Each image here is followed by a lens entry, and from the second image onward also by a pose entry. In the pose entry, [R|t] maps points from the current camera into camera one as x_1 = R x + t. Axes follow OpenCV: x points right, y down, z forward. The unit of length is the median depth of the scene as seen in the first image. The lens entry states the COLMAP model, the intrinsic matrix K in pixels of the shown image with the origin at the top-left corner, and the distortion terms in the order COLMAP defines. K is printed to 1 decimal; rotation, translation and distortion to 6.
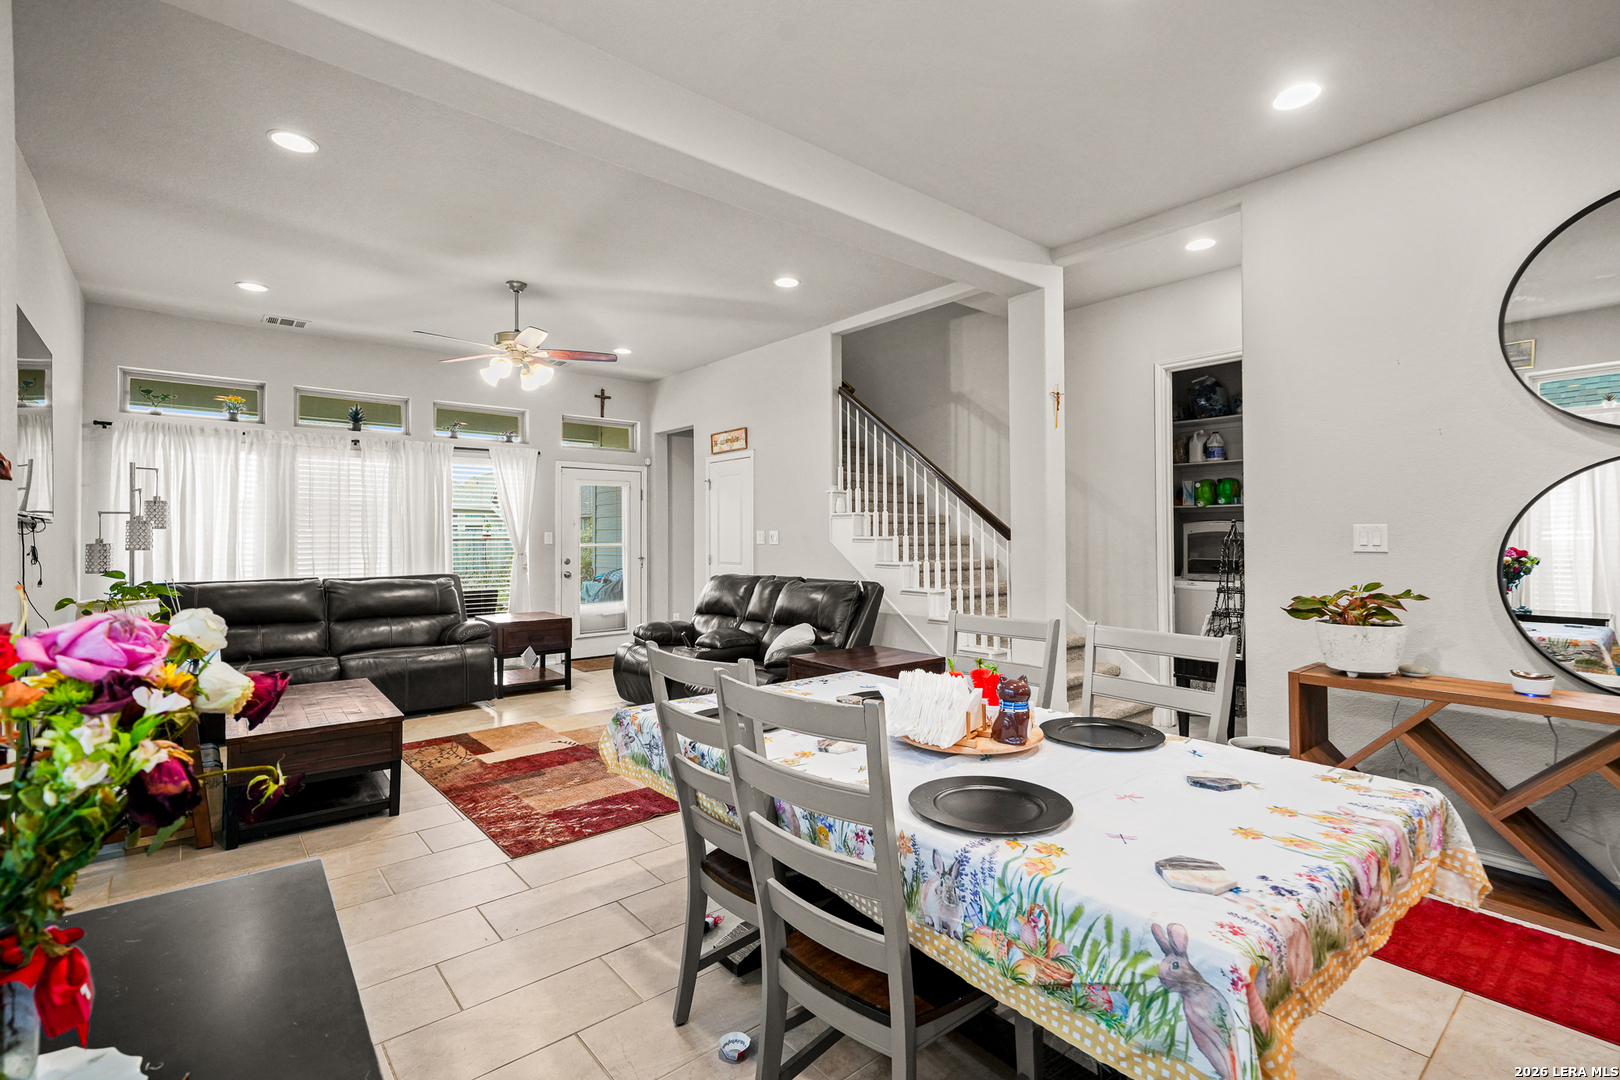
lens RADIAL K [[728.1, 0, 819.0], [0, 728.1, 538.2], [0, 0, 1]] dist [0.002935, 0.000564]
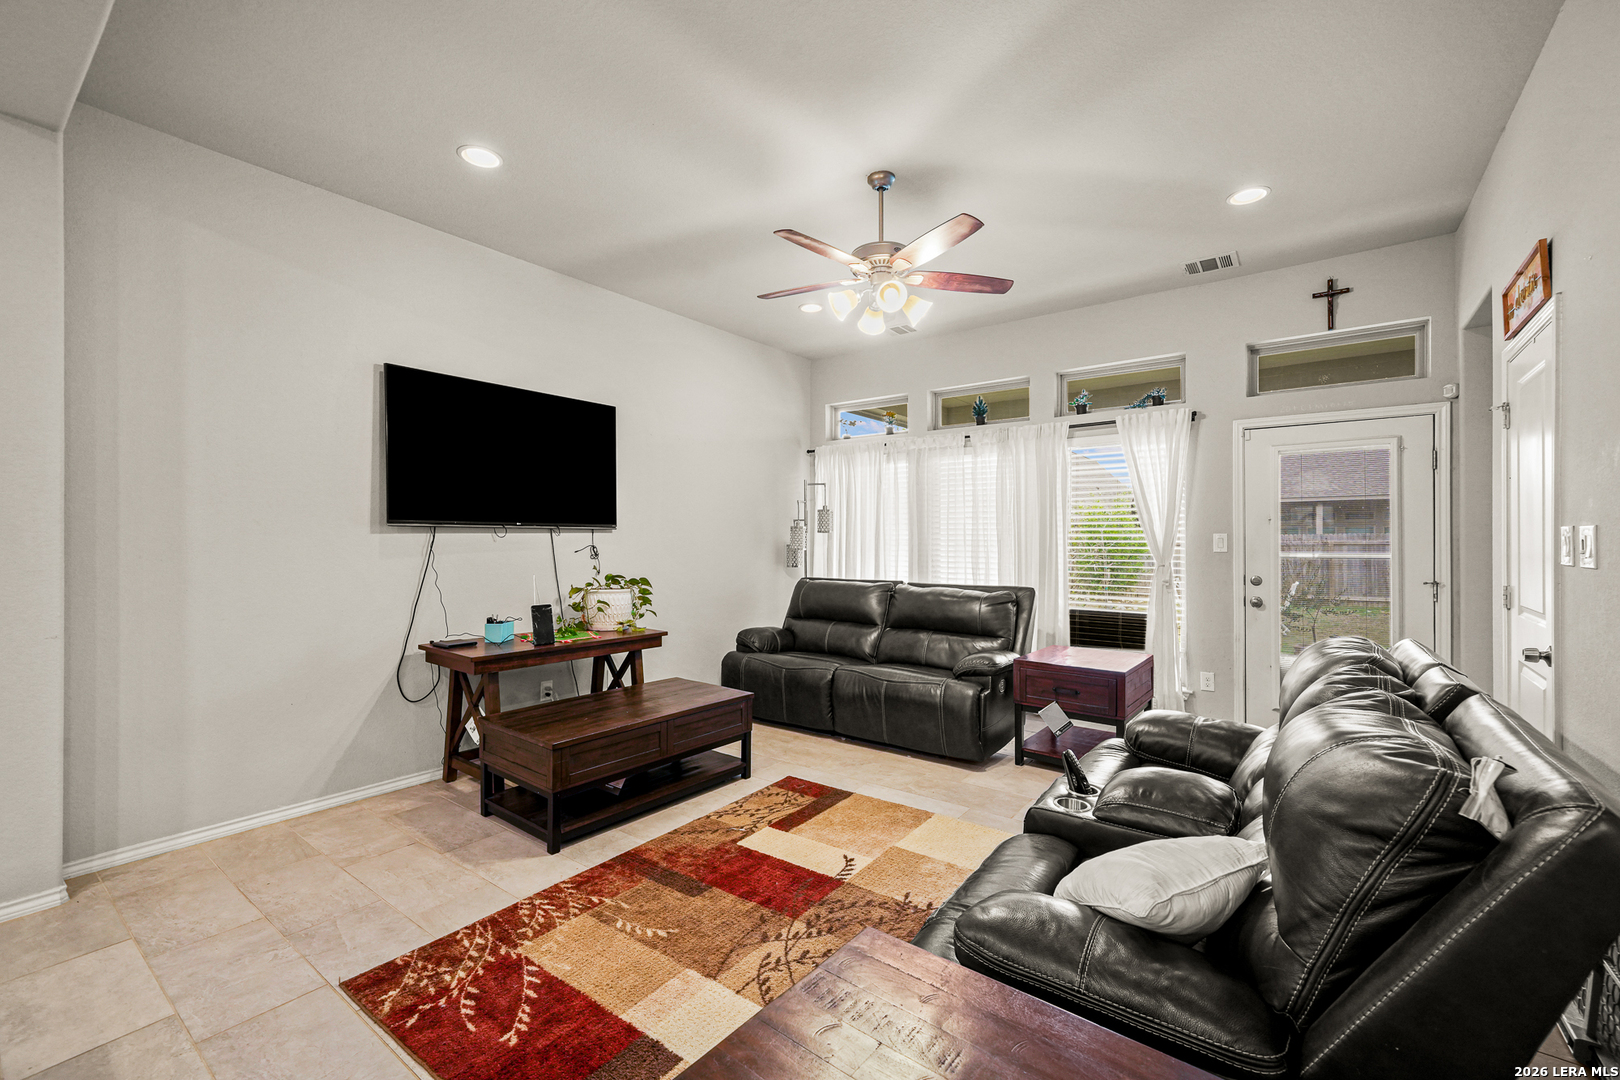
lens RADIAL K [[671.9, 0, 810.0], [0, 671.9, 543.9], [0, 0, 1]] dist [0.001292, 0.000045]
pose [[0.218757, 0.006245, -0.975759, 0.228752], [-0.003282, 0.999979, 0.005664, -0.002377], [0.975774, 0.001963, 0.218773, 0.904786]]
